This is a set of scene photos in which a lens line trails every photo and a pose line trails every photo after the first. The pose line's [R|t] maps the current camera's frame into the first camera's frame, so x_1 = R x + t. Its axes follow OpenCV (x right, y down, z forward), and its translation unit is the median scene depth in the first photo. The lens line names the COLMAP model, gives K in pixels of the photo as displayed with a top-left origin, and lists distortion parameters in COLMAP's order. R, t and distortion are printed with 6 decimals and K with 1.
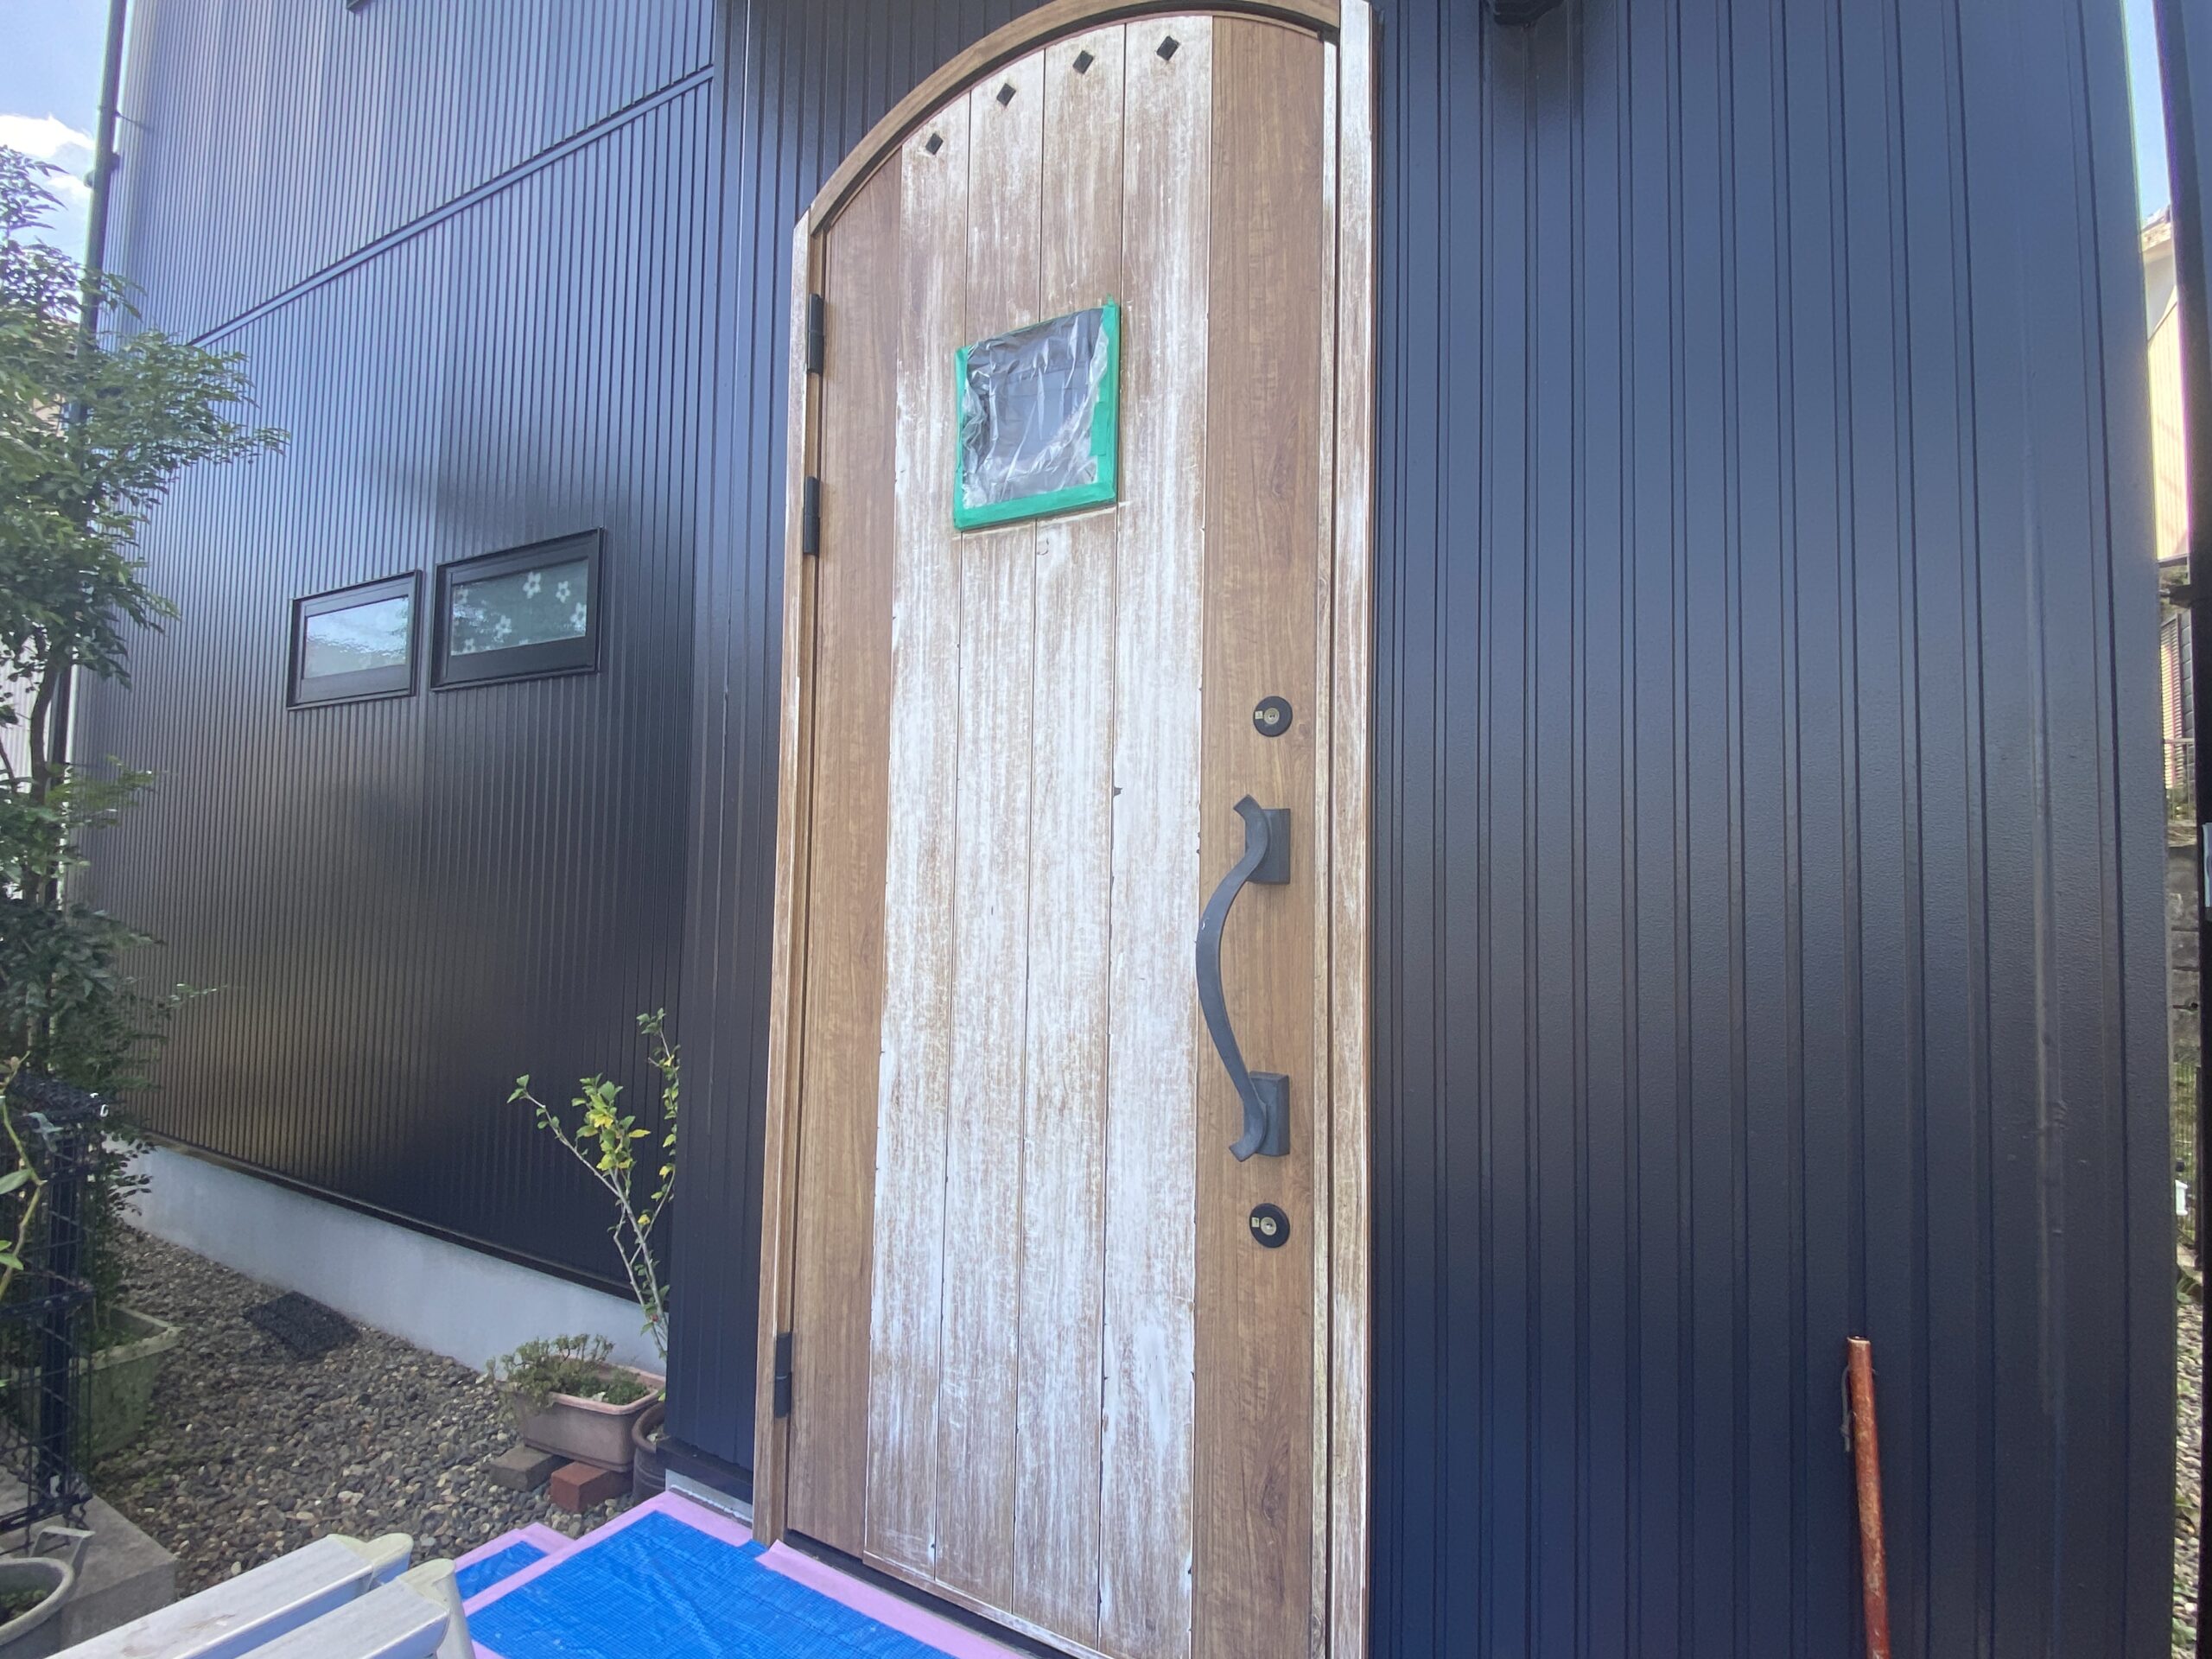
lens RADIAL K [[1078.9, 0, 1106.0], [0, 1078.9, 820.3], [0, 0, 1]] dist [-0.000537, -0.004250]
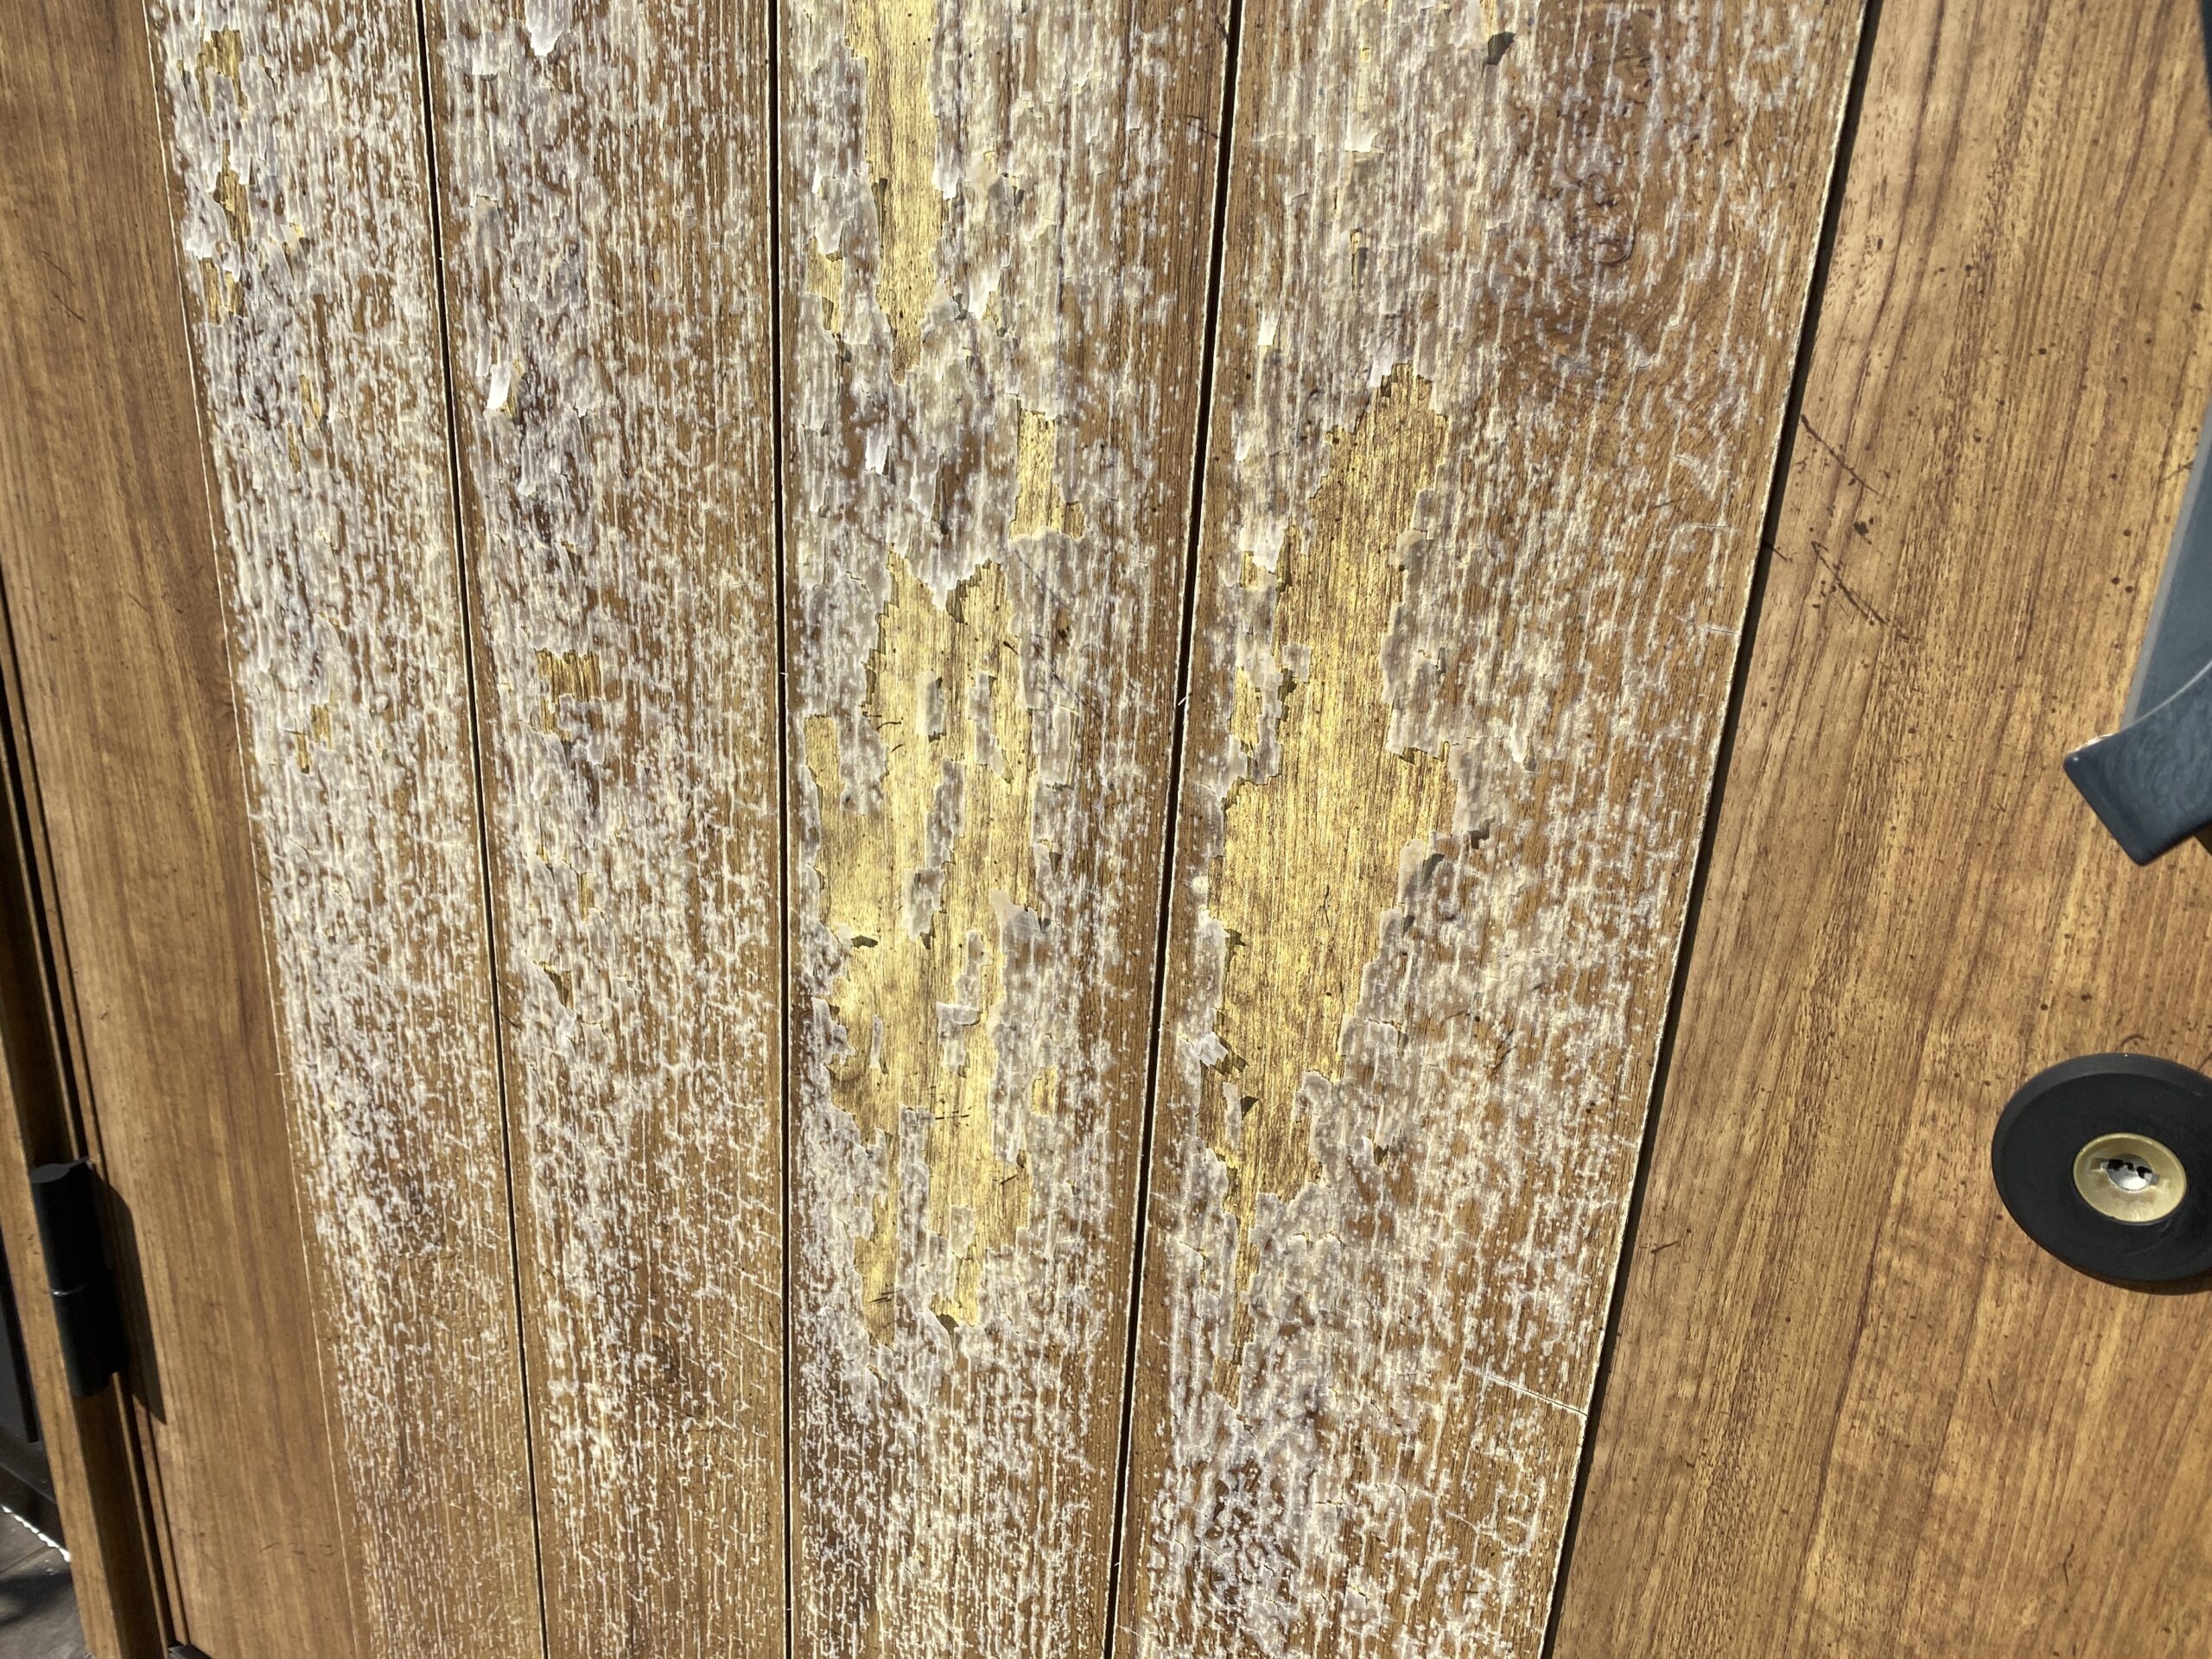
lens RADIAL K [[1834.9, 0, 1103.2], [0, 1834.9, 826.2], [0, 0, 1]] dist [0.062302, 0.000009]
pose [[0.999271, 0.038181, 0.000676, -0.013055], [-0.034712, 0.900822, 0.432799, 0.182699], [0.015915, -0.432507, 0.901490, 0.678743]]
